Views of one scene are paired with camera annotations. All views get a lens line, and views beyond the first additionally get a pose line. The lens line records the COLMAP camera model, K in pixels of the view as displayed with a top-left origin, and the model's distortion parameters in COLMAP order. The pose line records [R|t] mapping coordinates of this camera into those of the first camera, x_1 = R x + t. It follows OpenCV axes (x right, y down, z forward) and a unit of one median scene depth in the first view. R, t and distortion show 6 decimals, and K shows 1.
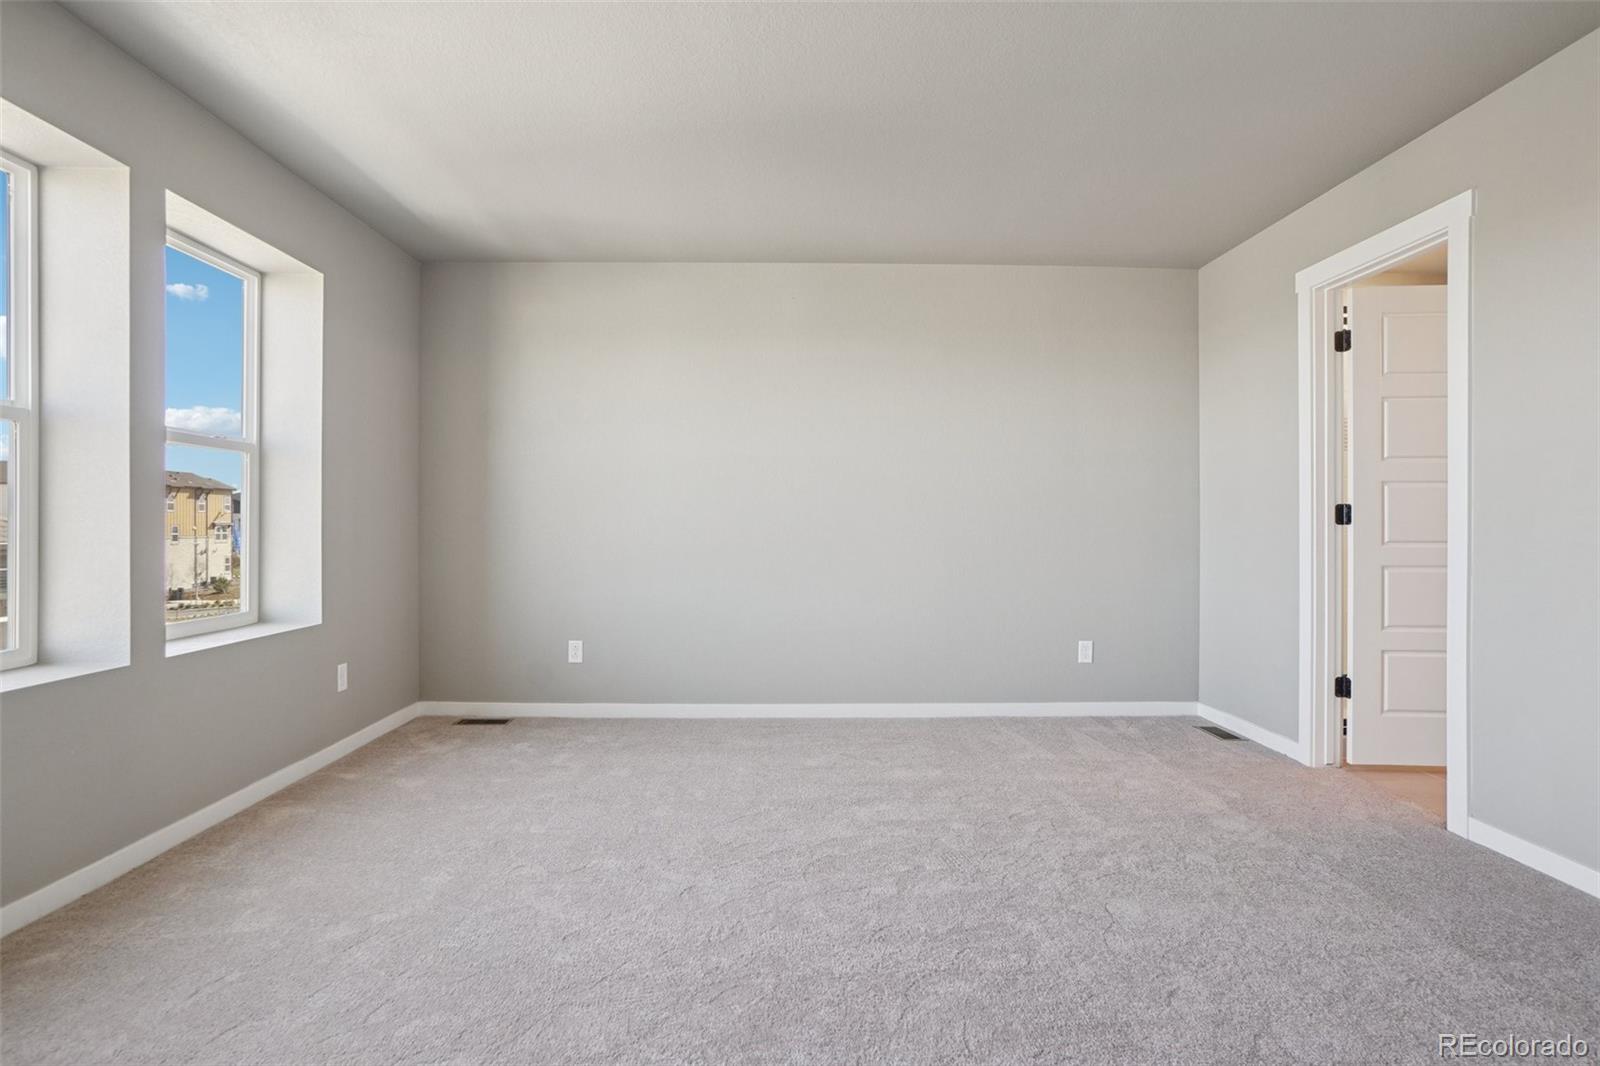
lens RADIAL K [[842.9, 0, 797.4], [0, 842.9, 520.6], [0, 0, 1]] dist [-0.043583, 0.025160]
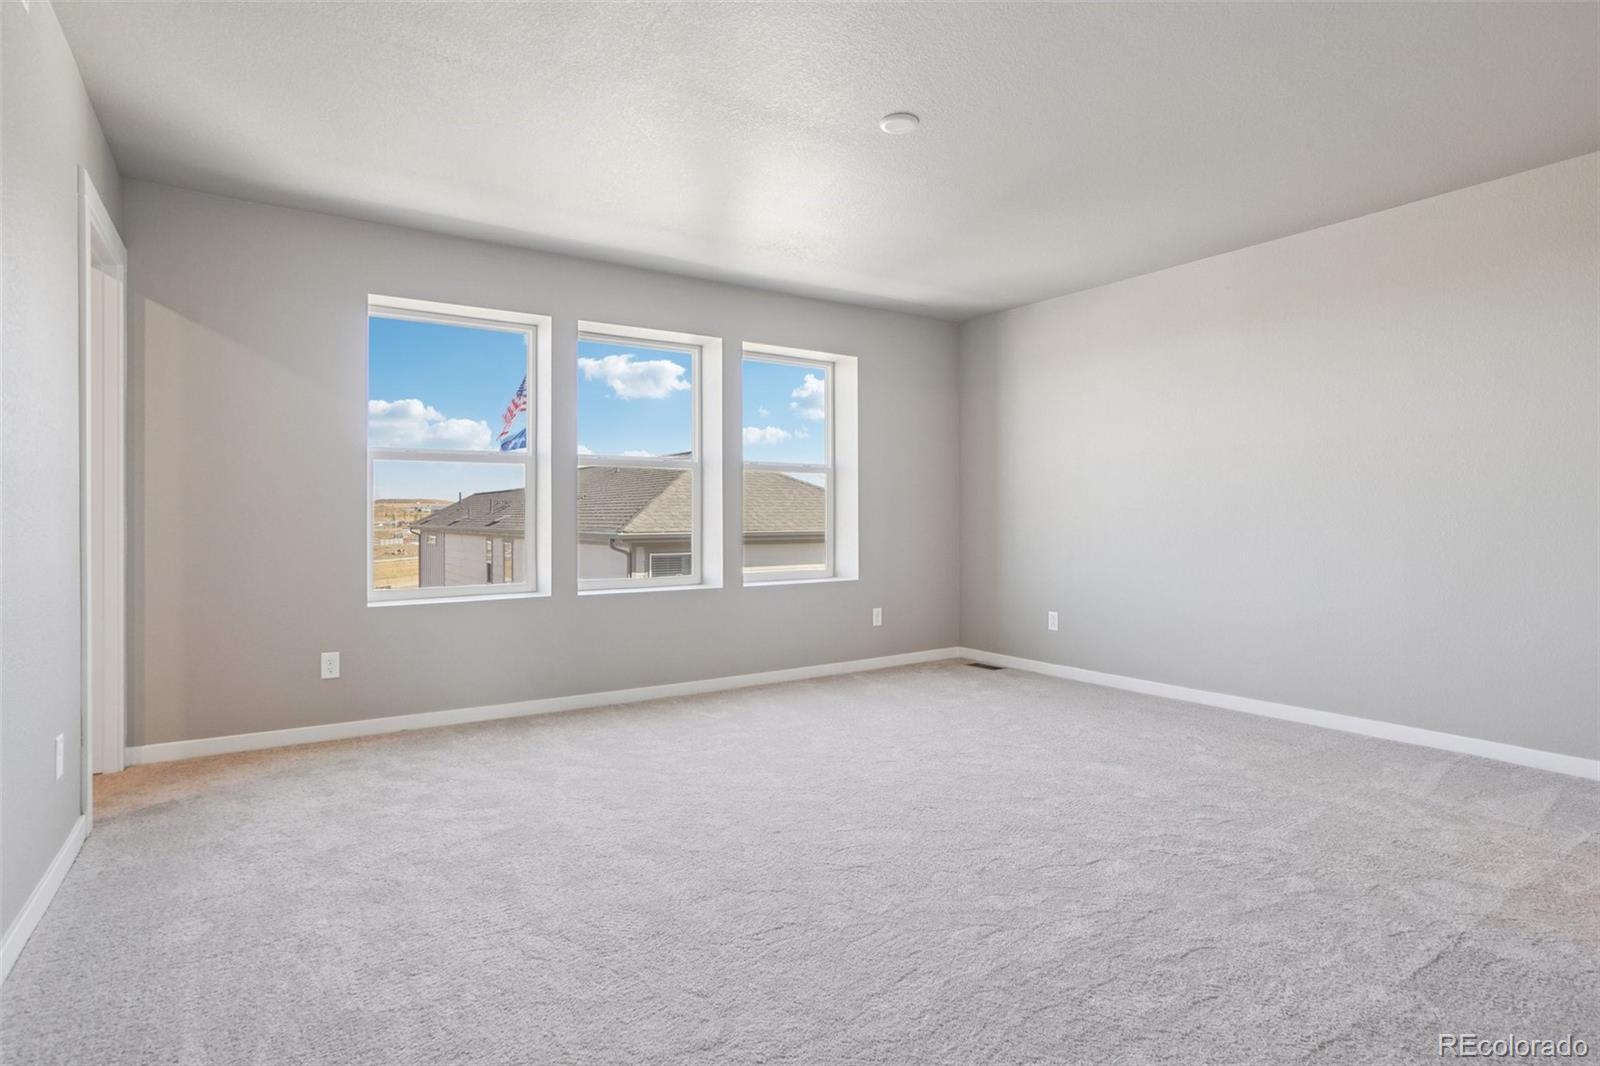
lens RADIAL K [[842.9, 0, 786.1], [0, 842.9, 528.1], [0, 0, 1]] dist [-0.043583, 0.025160]
pose [[0.524846, 0.007696, -0.851163, 0.708041], [0.003786, 0.999928, 0.011375, 0.008062], [0.851189, -0.009193, 0.524779, 0.046679]]
